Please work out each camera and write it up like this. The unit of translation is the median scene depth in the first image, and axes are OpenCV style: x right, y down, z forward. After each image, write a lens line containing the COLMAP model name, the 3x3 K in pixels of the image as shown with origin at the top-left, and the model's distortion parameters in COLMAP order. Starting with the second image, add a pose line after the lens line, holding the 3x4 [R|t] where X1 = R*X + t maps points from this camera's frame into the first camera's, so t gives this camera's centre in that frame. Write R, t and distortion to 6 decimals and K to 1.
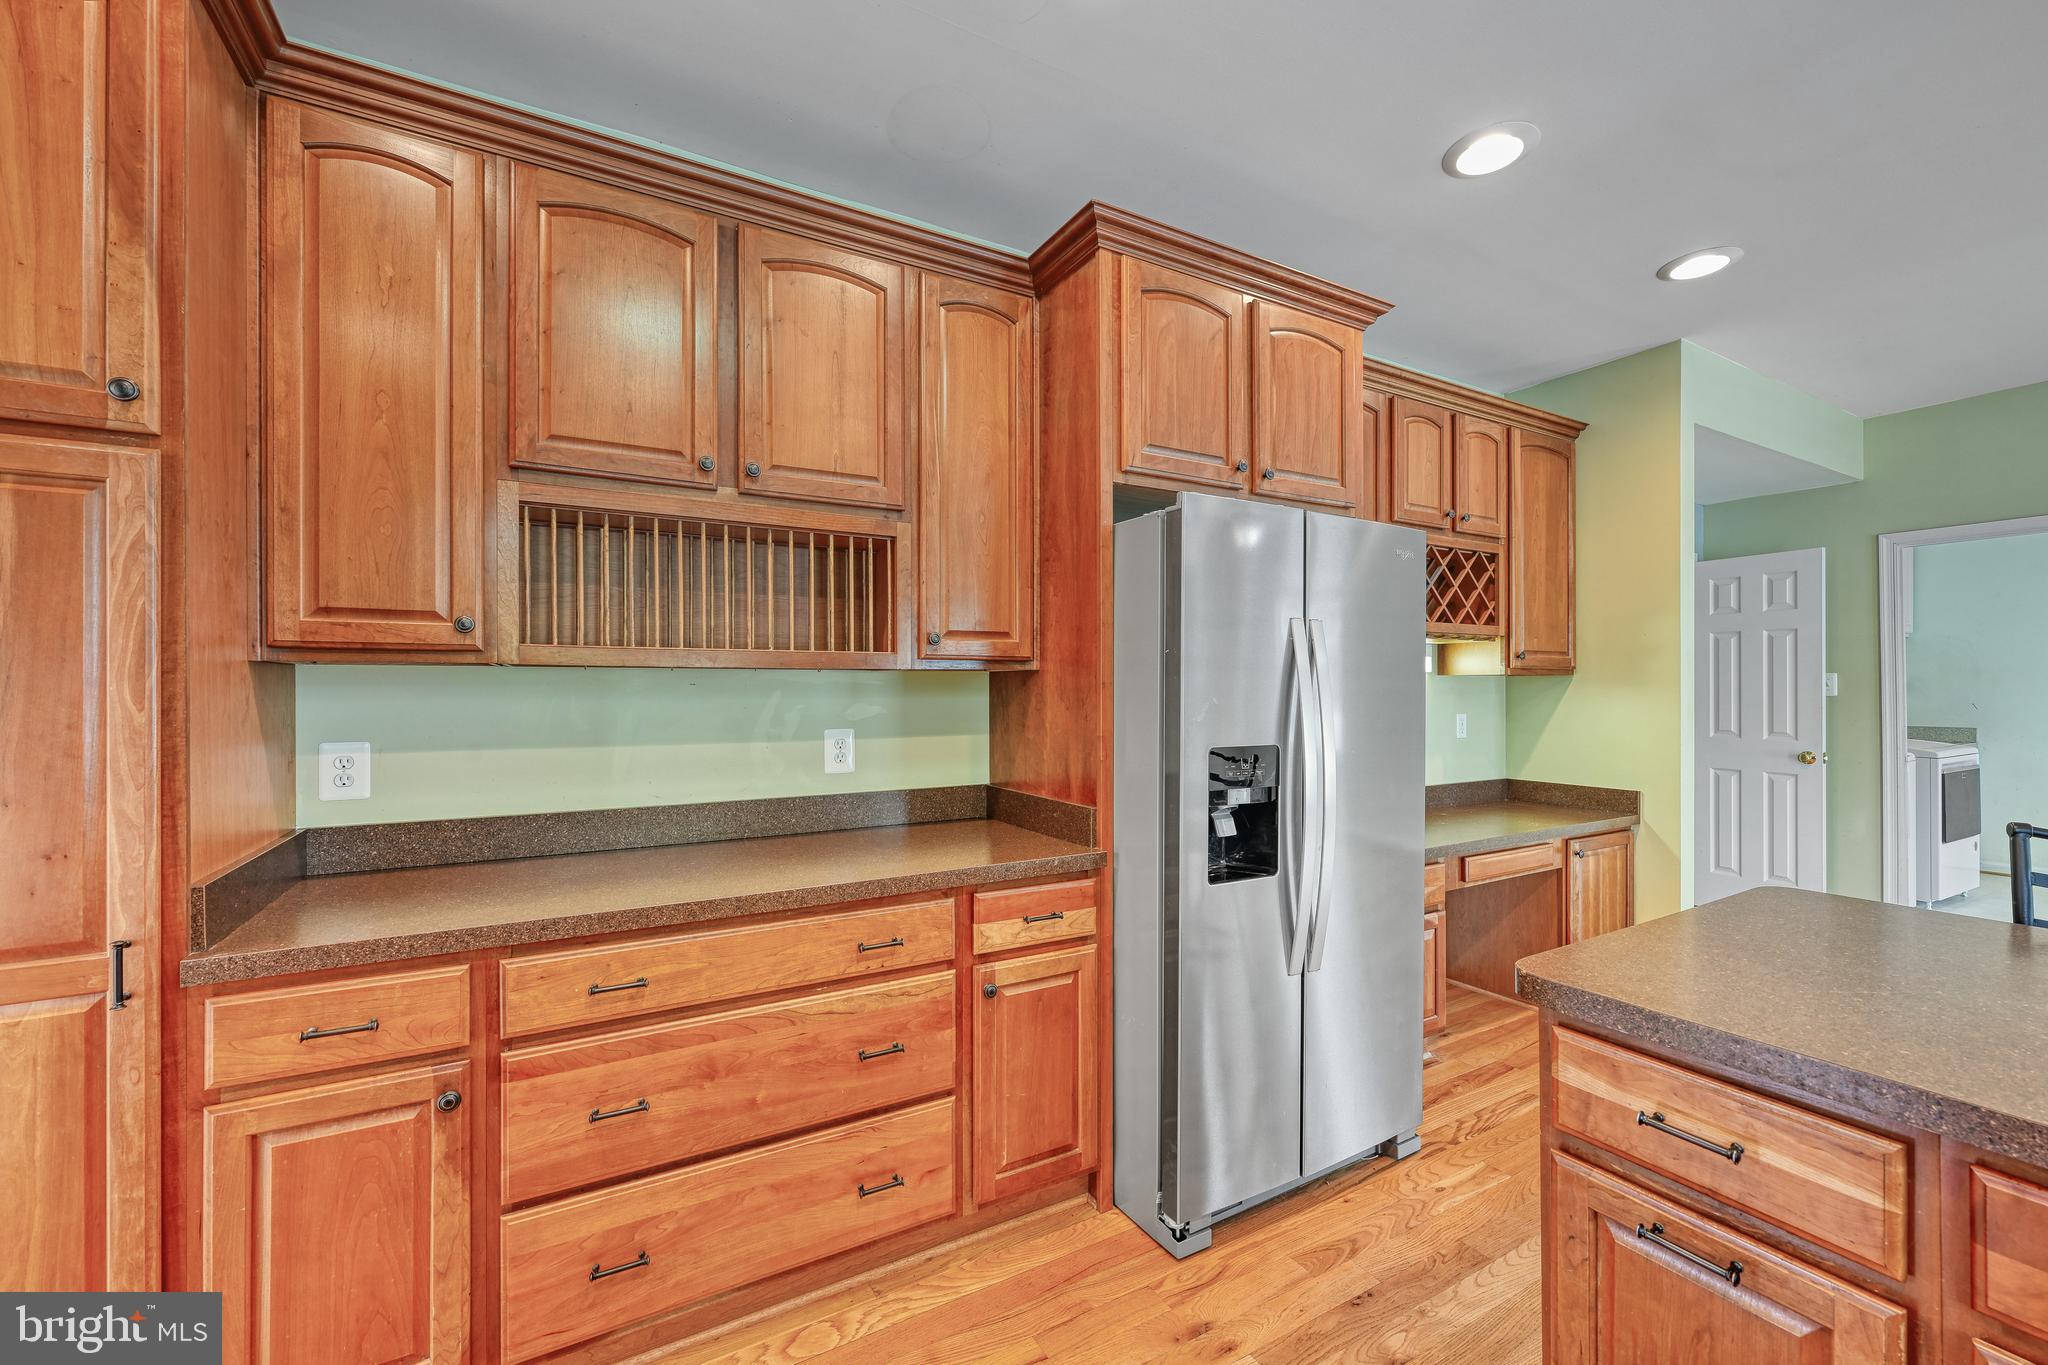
lens RADIAL K [[824.1, 0, 1015.1], [0, 824.1, 672.4], [0, 0, 1]] dist [0.000175, -0.000251]
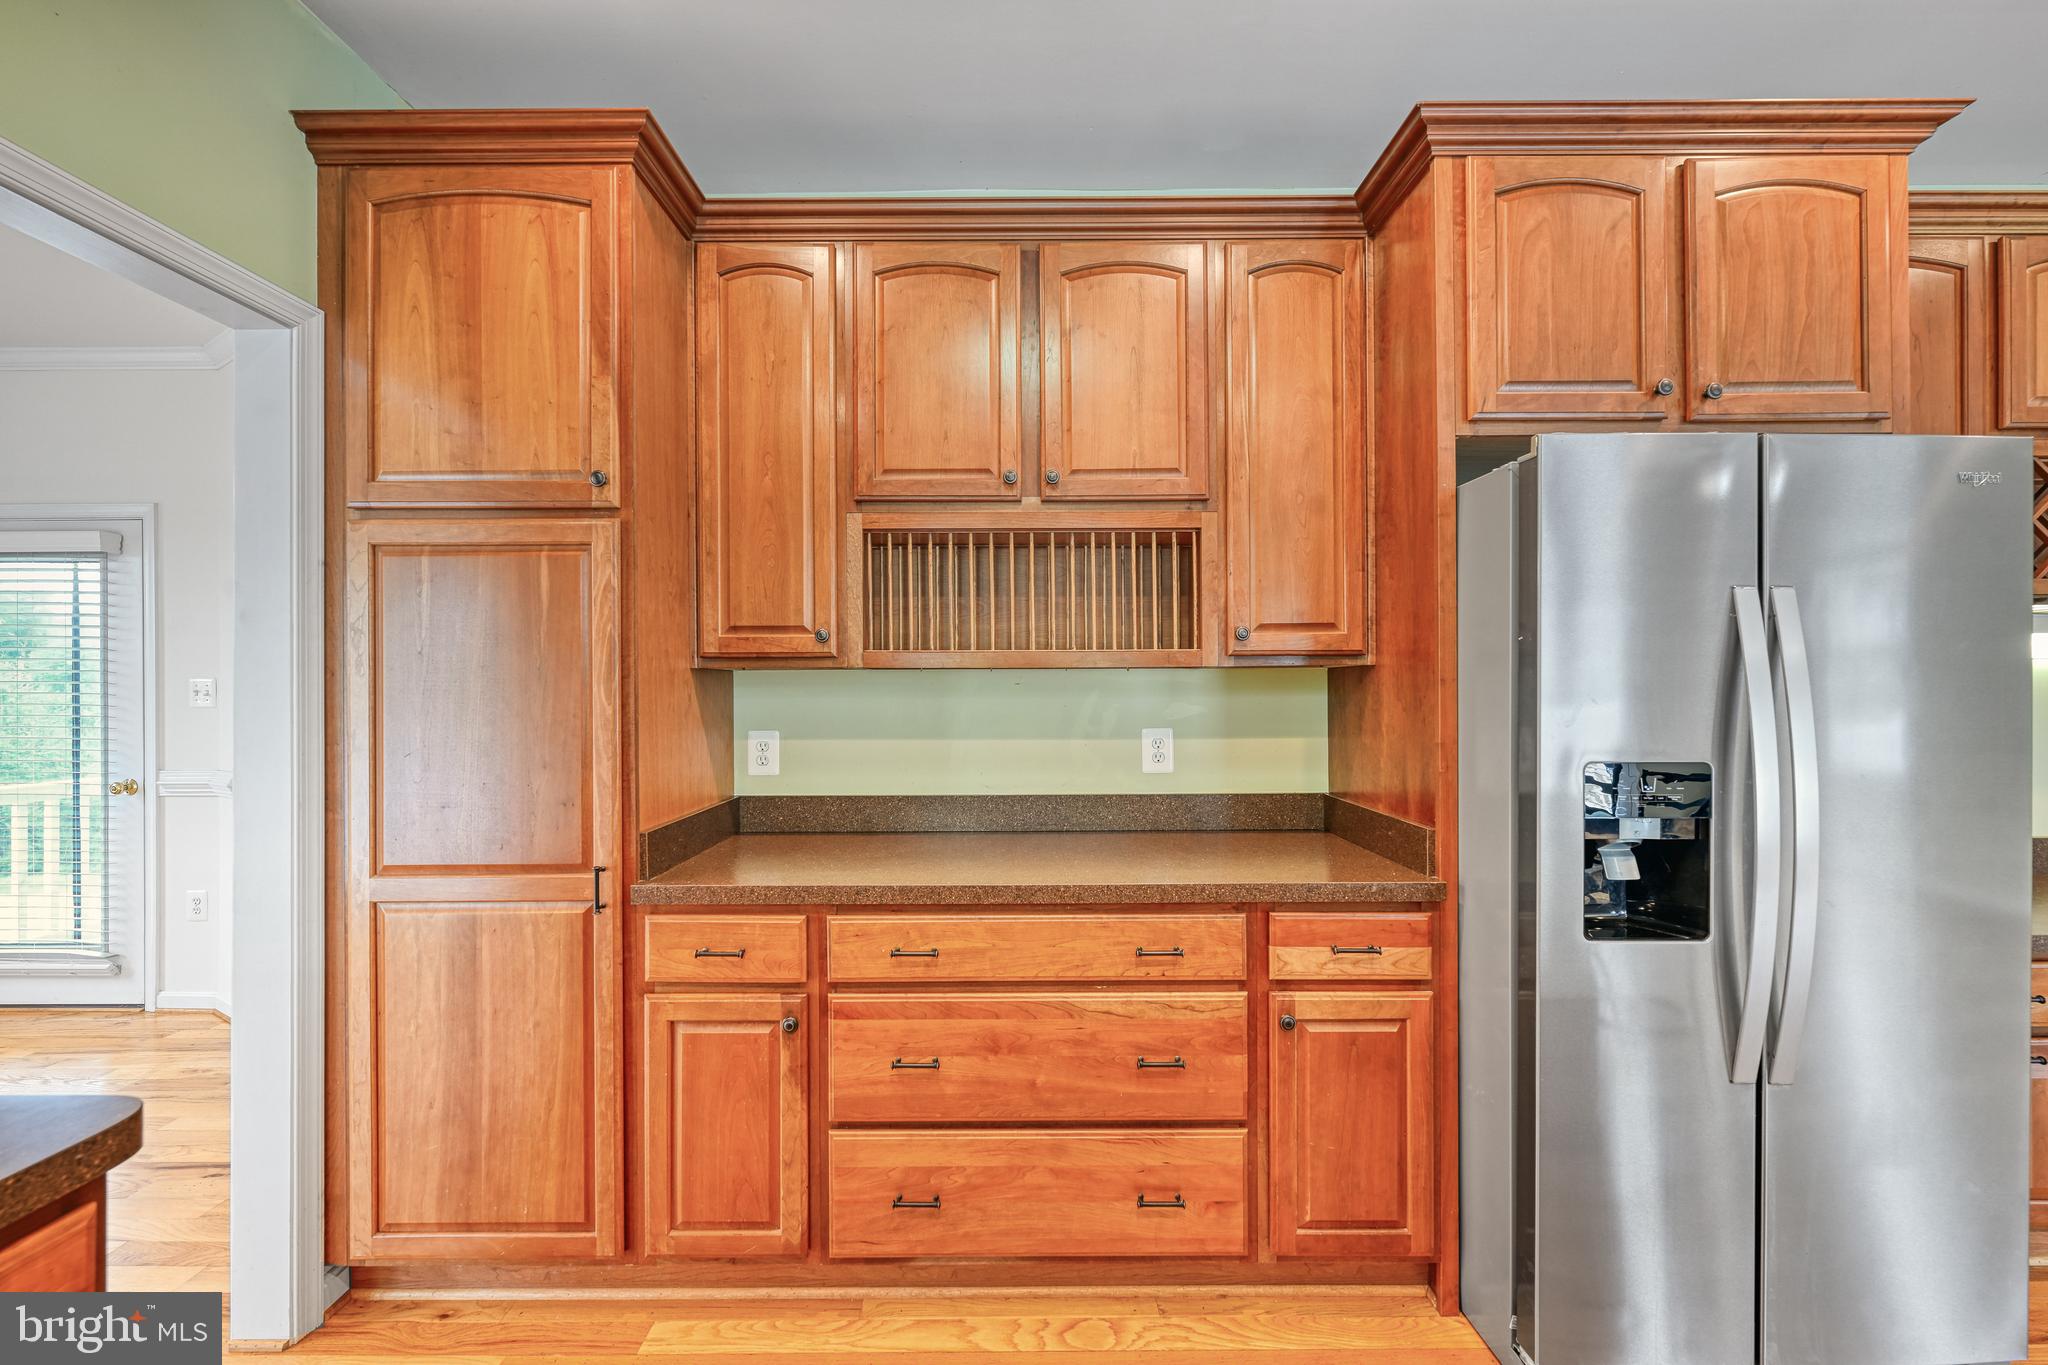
lens RADIAL K [[822.9, 0, 1013.6], [0, 822.9, 674.9], [0, 0, 1]] dist [-0.001423, 0.000307]
pose [[0.871854, -0.011706, -0.489626, 0.151270], [0.013394, 0.999910, -0.000056, 0.003052], [0.489582, -0.006509, 0.871933, 0.072343]]
